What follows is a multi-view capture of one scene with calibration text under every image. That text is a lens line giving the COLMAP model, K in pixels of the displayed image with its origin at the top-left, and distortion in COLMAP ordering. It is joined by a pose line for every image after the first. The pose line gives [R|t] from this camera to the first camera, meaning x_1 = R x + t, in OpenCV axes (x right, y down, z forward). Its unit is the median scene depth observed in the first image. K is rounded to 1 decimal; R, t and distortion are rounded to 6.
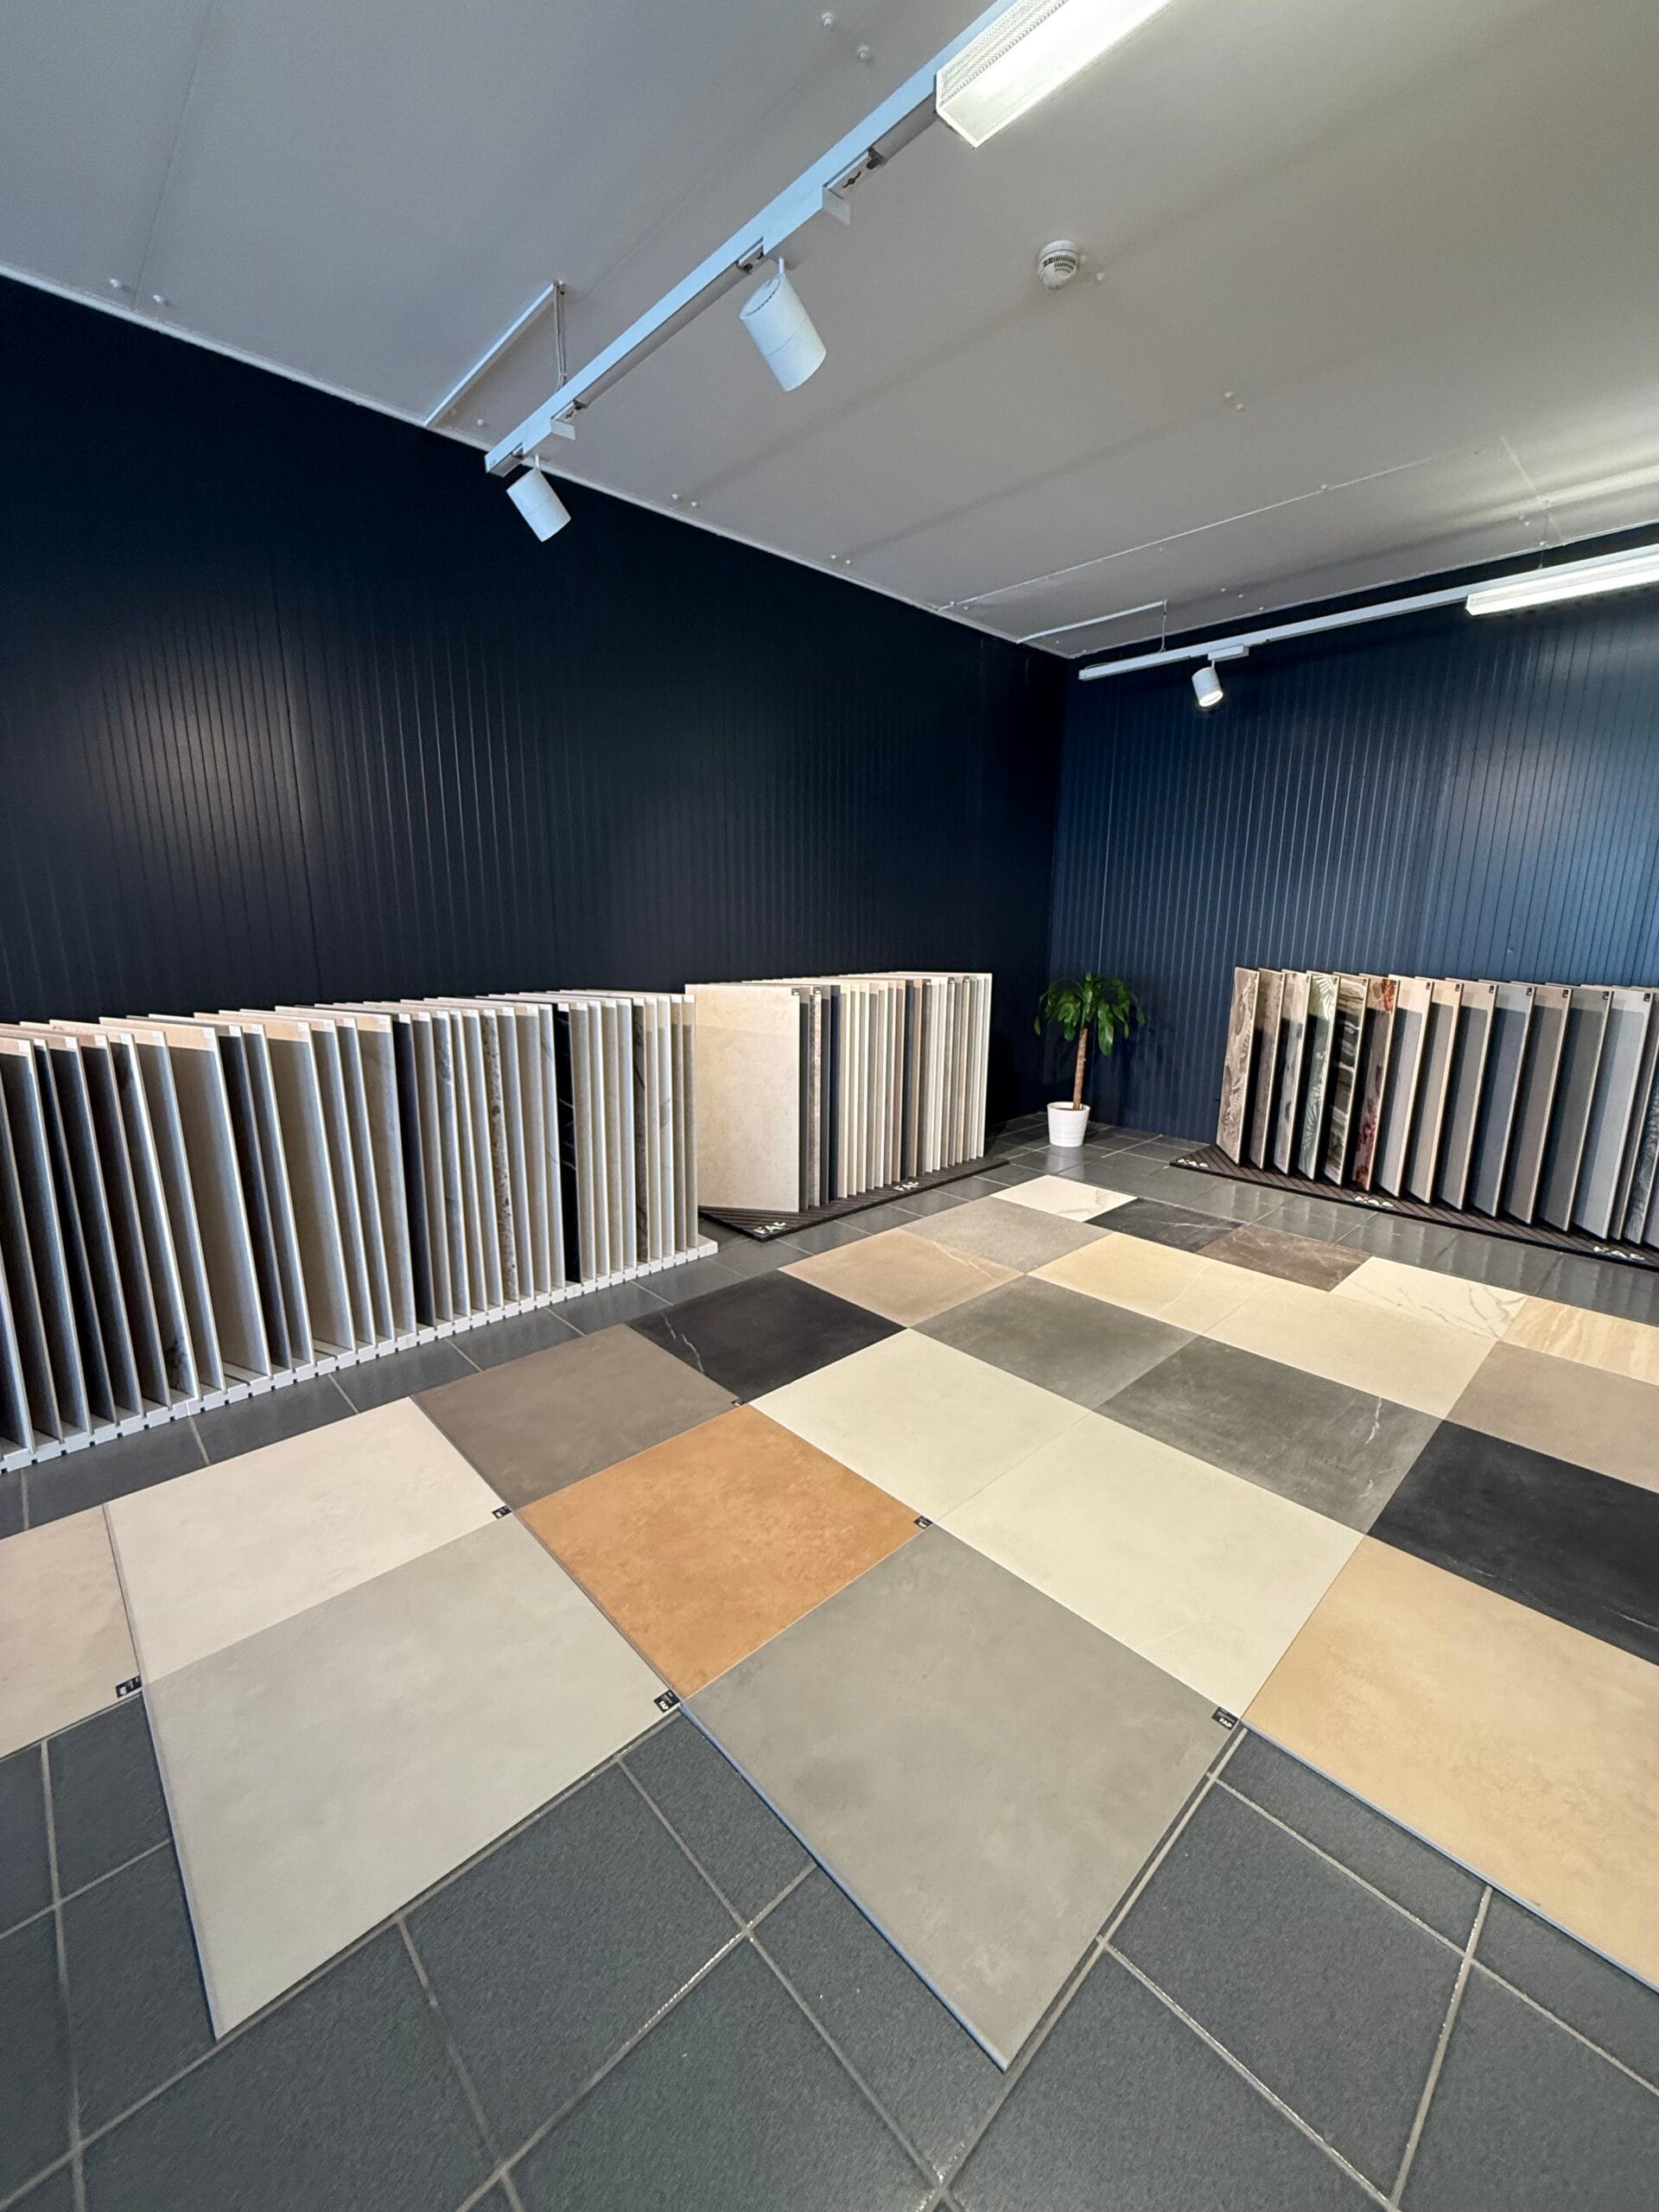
lens RADIAL K [[879.1, 0, 828.8], [0, 879.1, 1103.9], [0, 0, 1]] dist [0.001981, 0.000069]
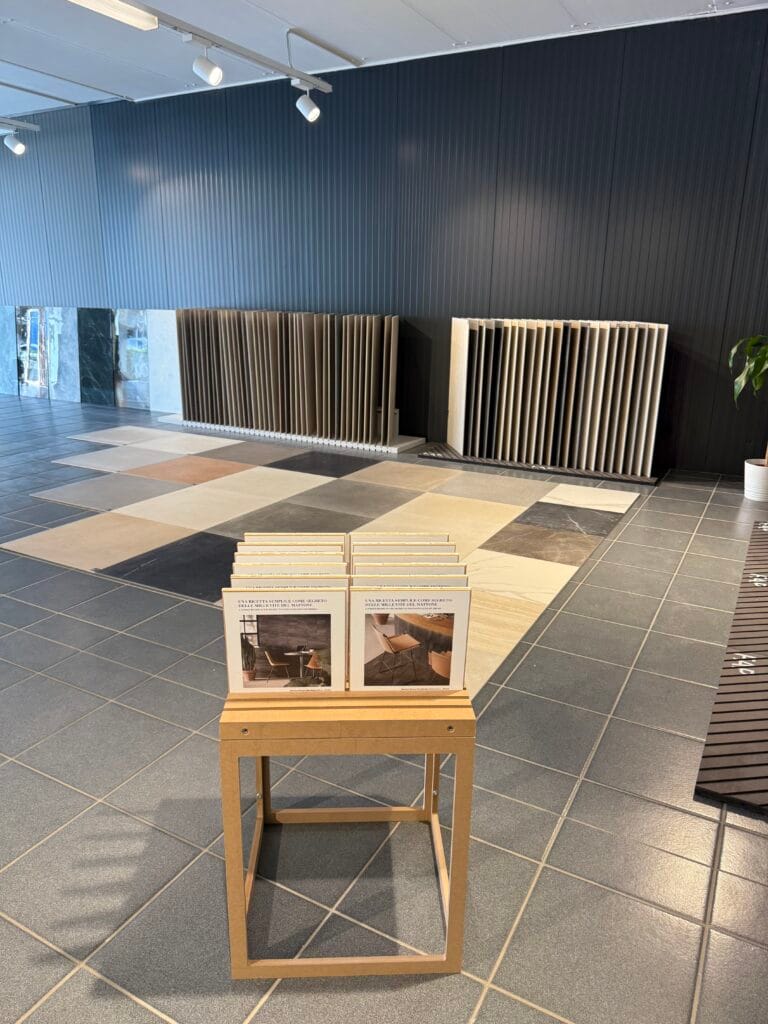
lens RADIAL K [[724.0, 0, 382.9], [0, 724.0, 512.1], [0, 0, 1]] dist [0.050220, -0.018986]
pose [[0.298680, 0.266937, -0.916261, 1.376378], [-0.211448, 0.954734, 0.209218, -0.037717], [0.930634, 0.131252, 0.341604, 0.426867]]
